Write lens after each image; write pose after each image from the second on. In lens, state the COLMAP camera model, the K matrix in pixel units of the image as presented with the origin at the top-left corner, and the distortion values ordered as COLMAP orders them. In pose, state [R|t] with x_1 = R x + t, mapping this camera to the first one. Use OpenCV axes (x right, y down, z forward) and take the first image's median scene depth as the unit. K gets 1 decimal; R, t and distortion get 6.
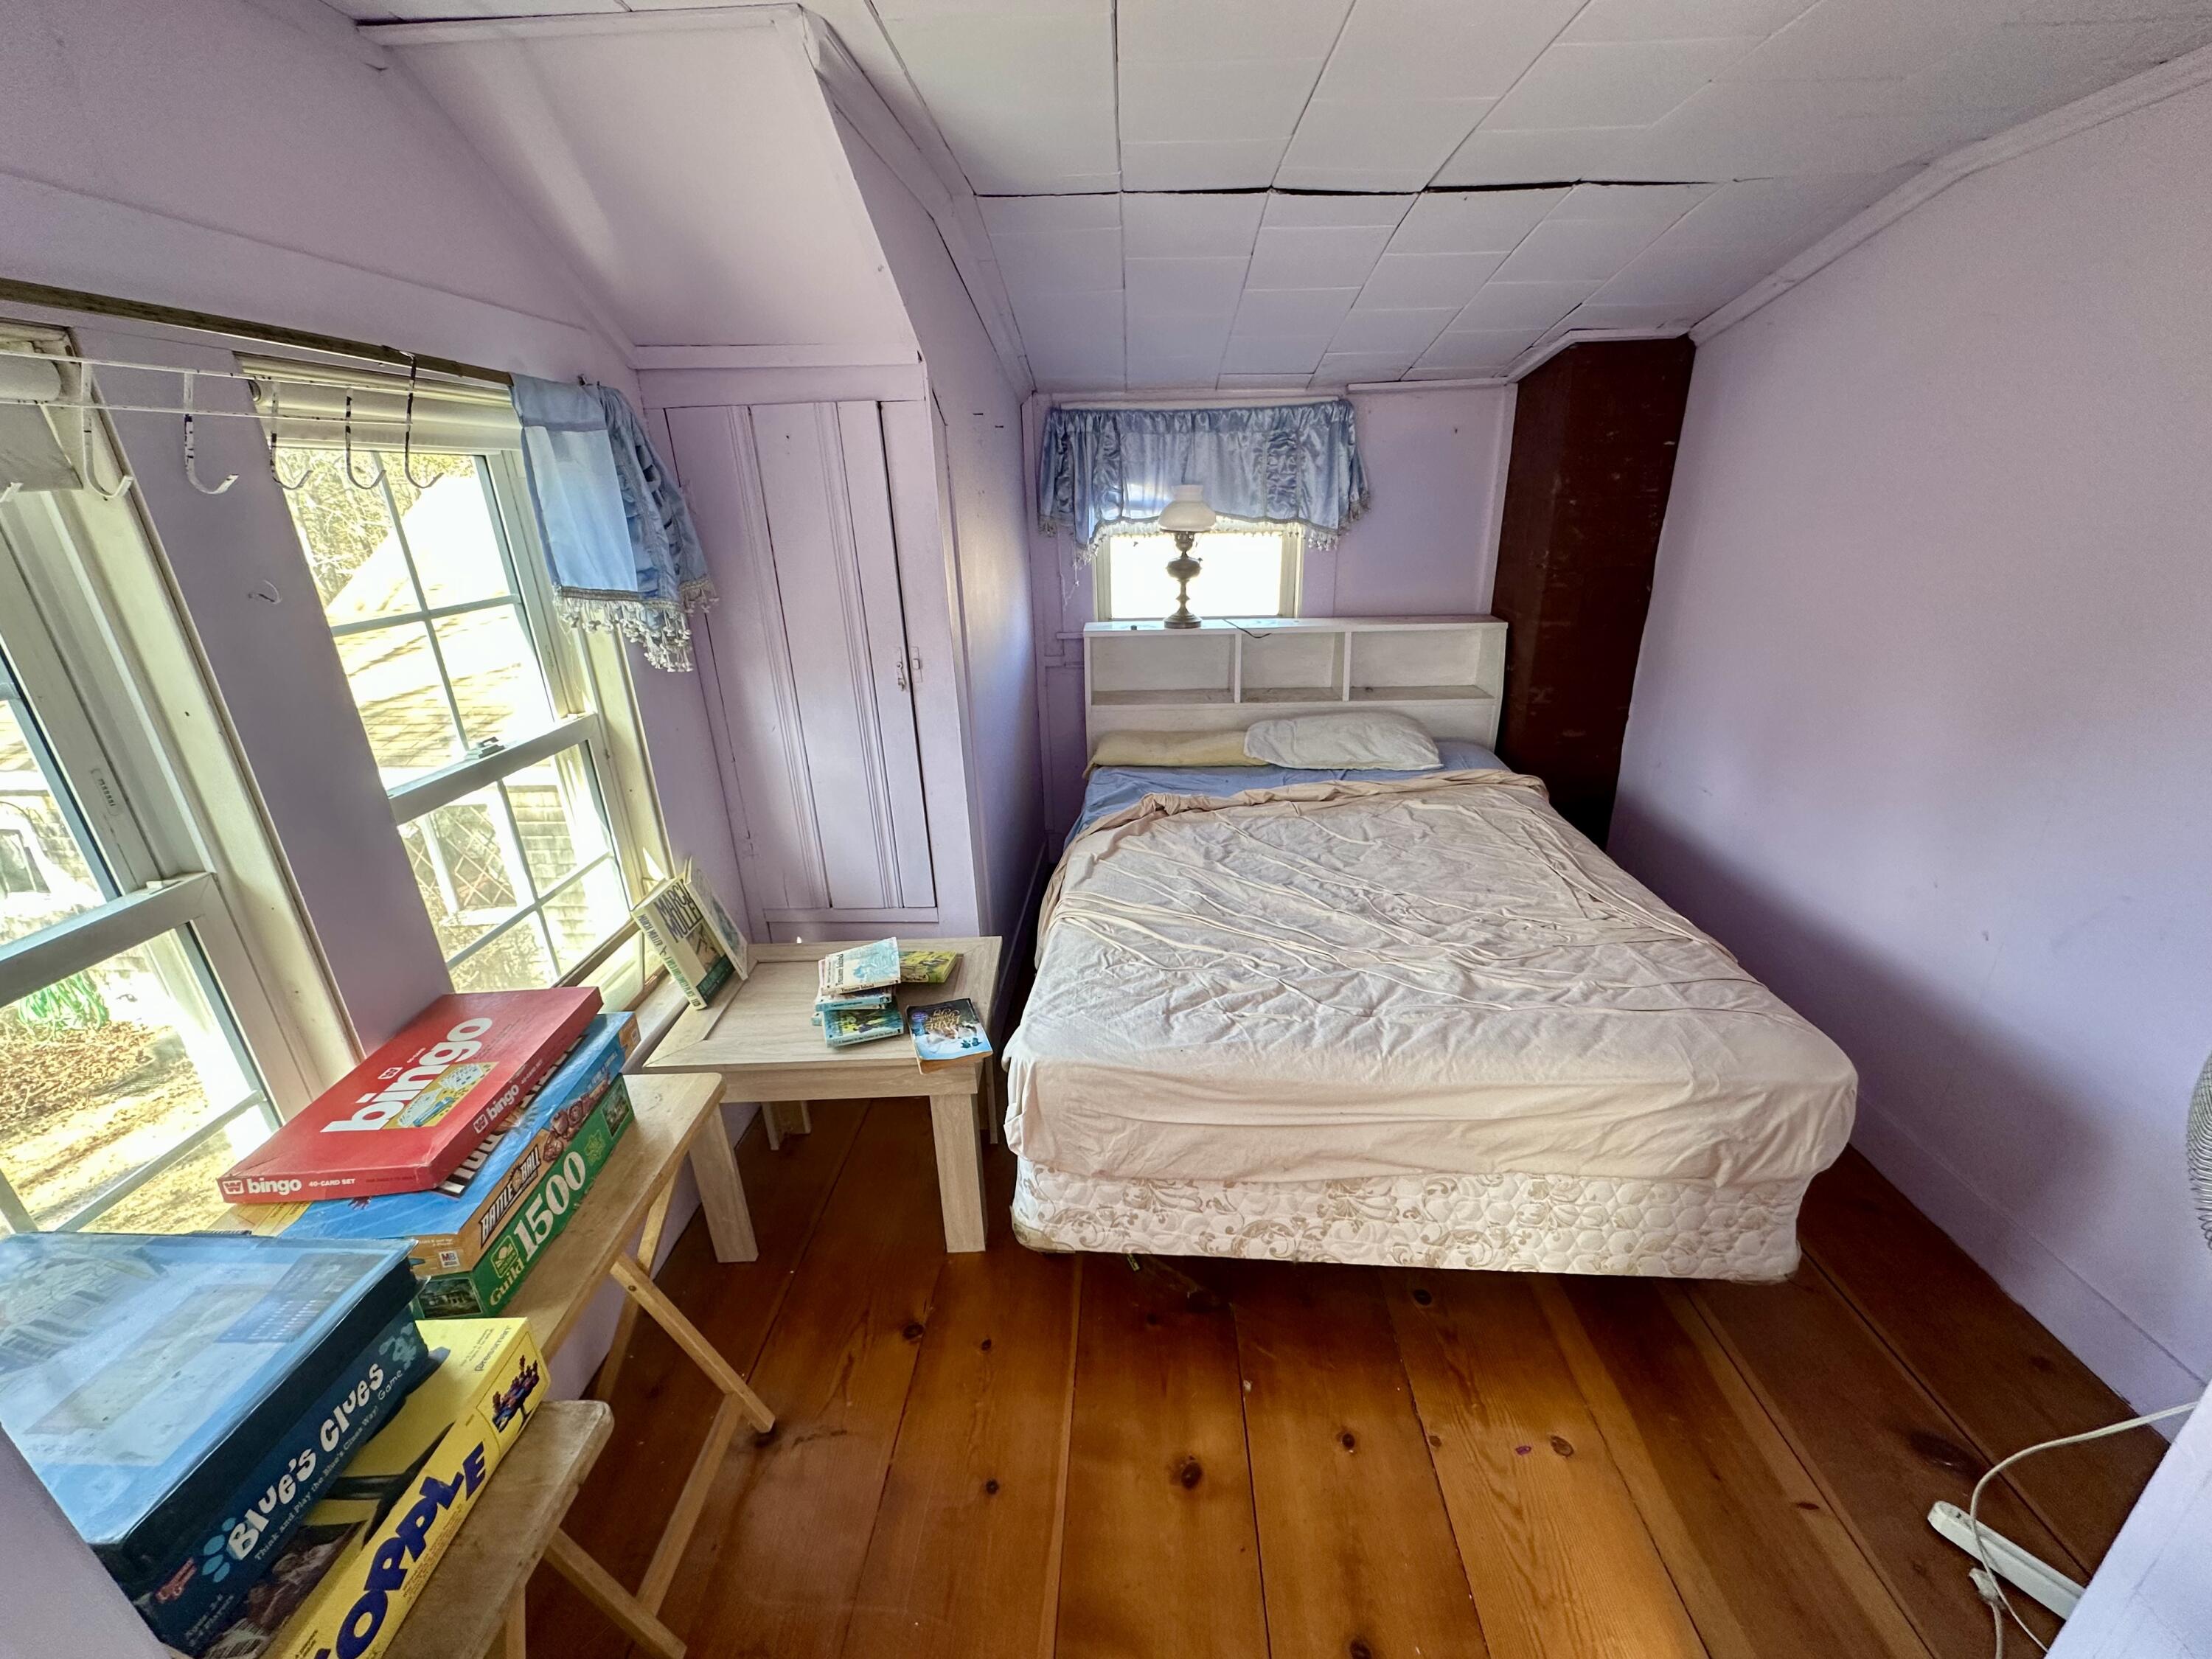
lens RADIAL K [[878.0, 0, 1115.8], [0, 878.0, 827.3], [0, 0, 1]] dist [0.000403, -0.000397]
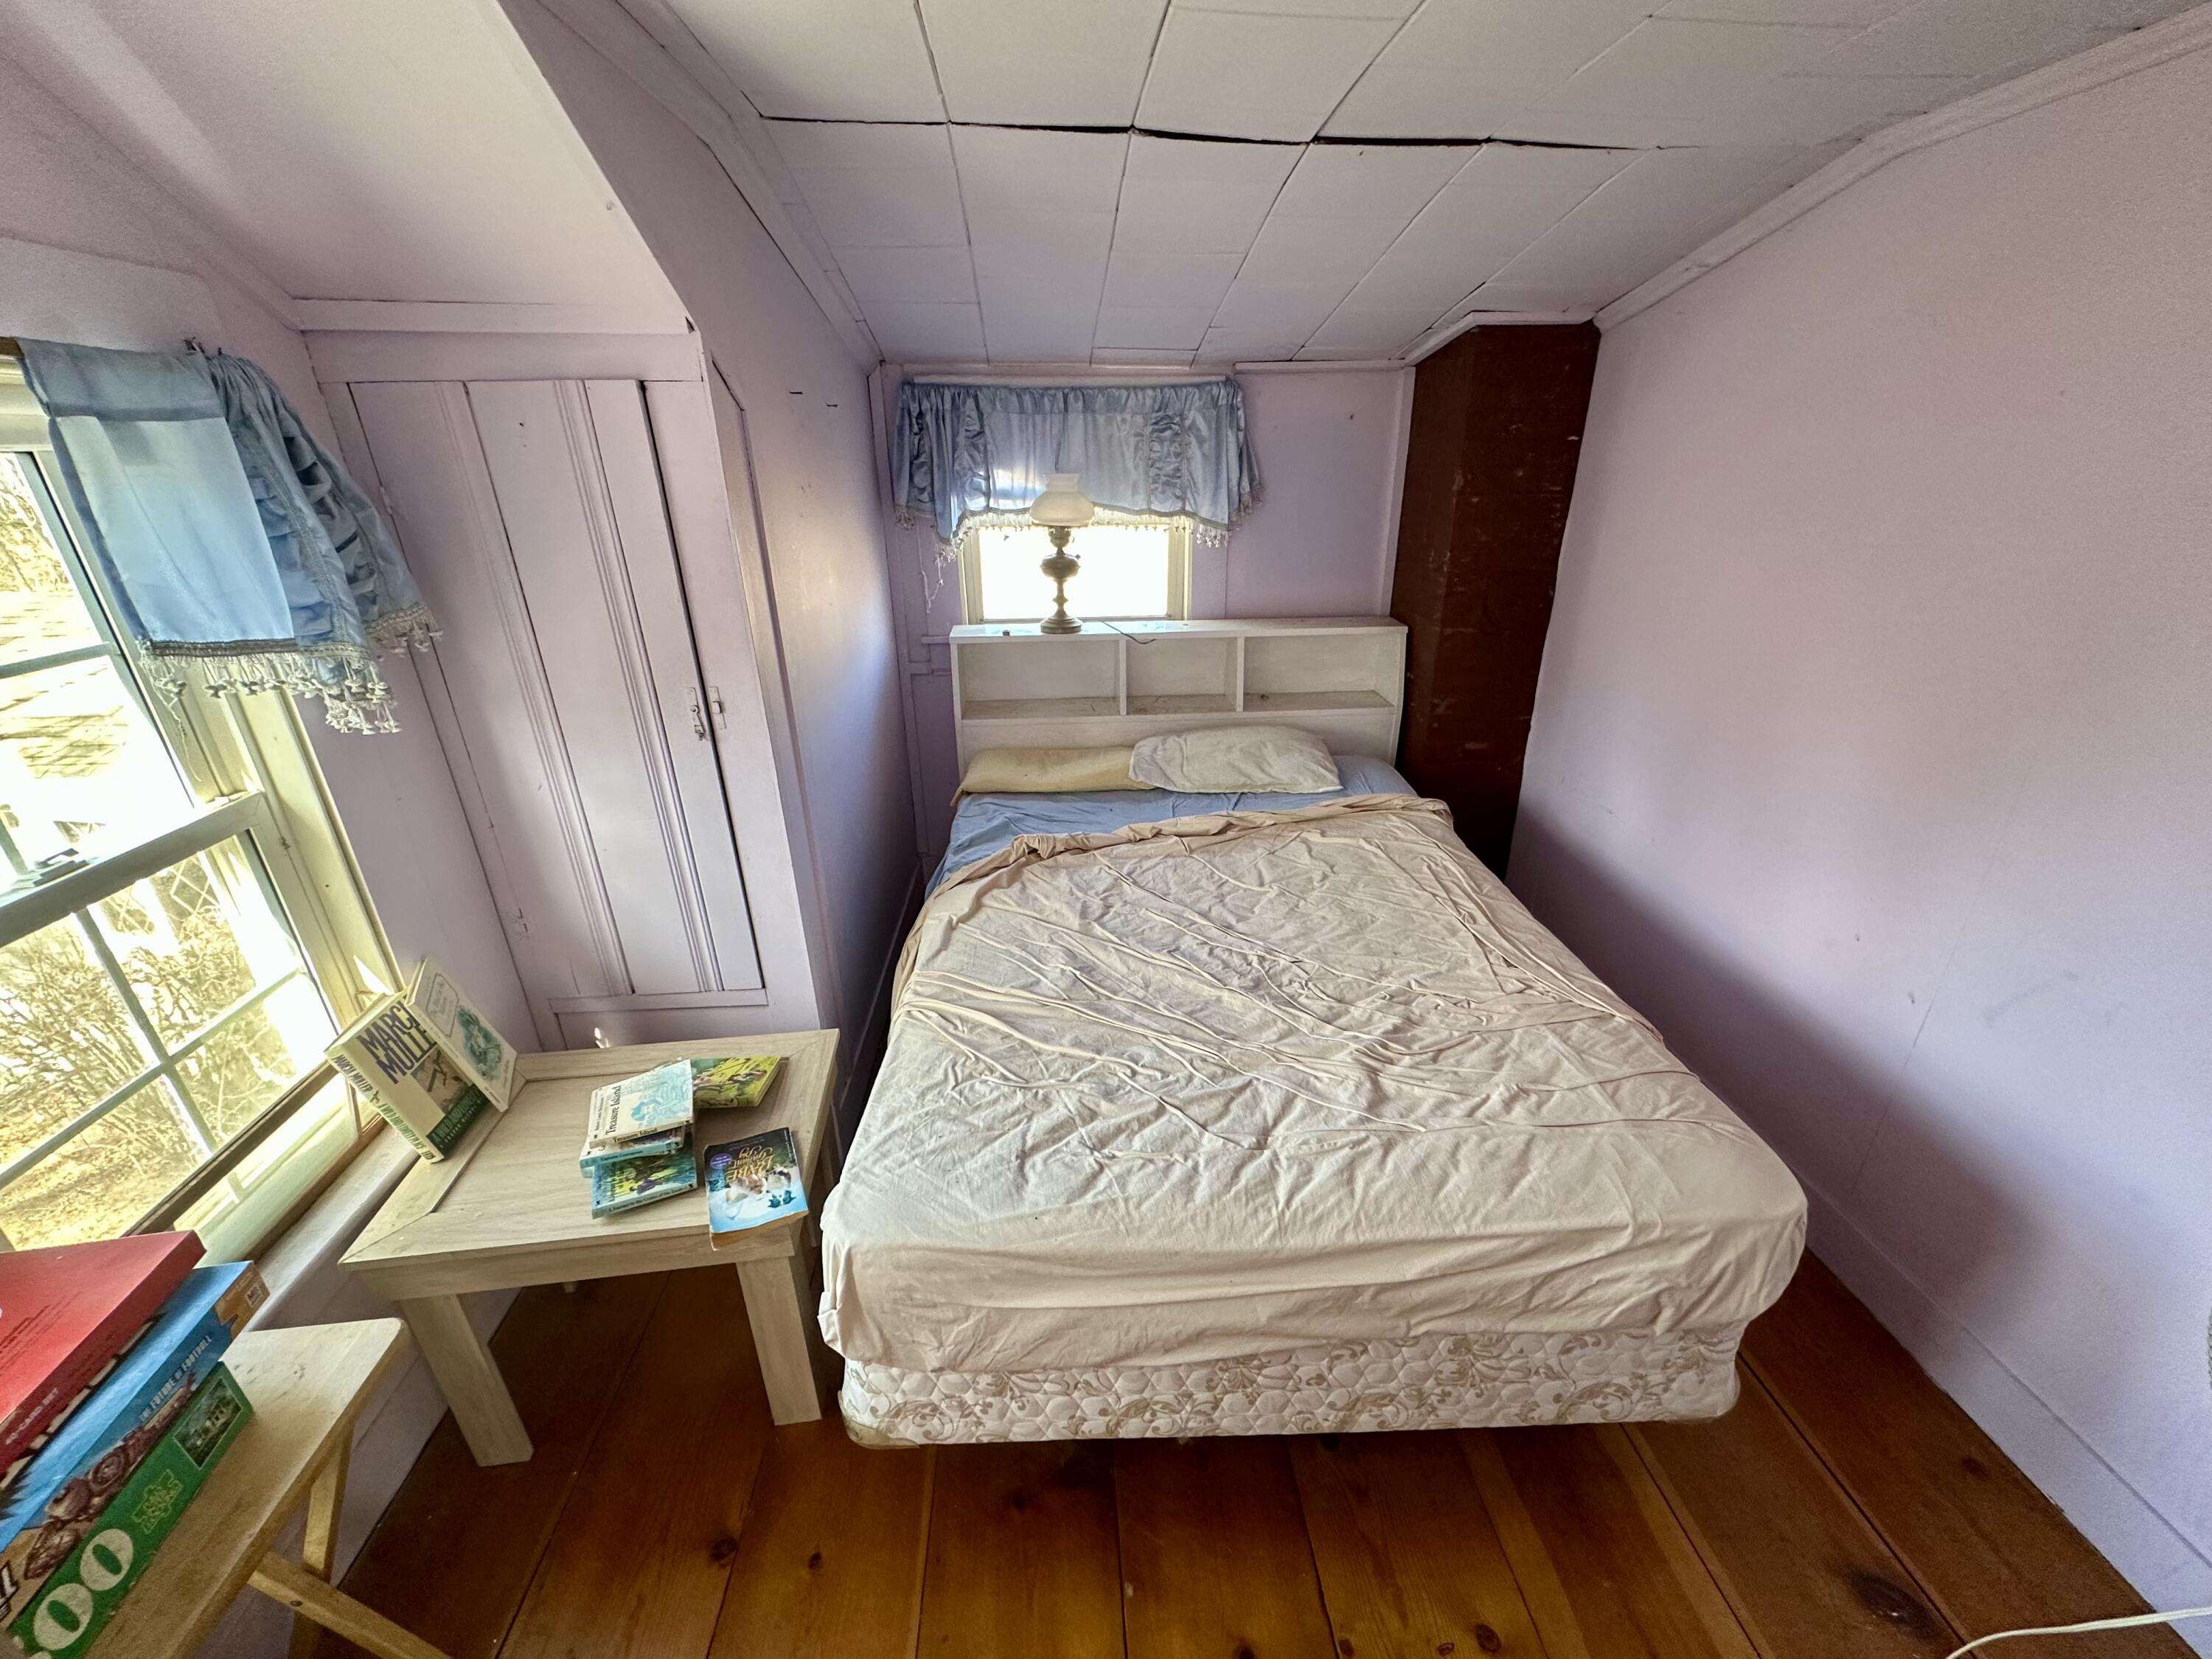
lens RADIAL K [[878.0, 0, 1114.3], [0, 878.0, 830.5], [0, 0, 1]] dist [0.000403, -0.000397]
pose [[0.994406, -0.027494, 0.101988, 0.063687], [0.023561, 0.998939, 0.039572, -0.113587], [-0.102968, -0.036948, 0.993998, 0.175265]]
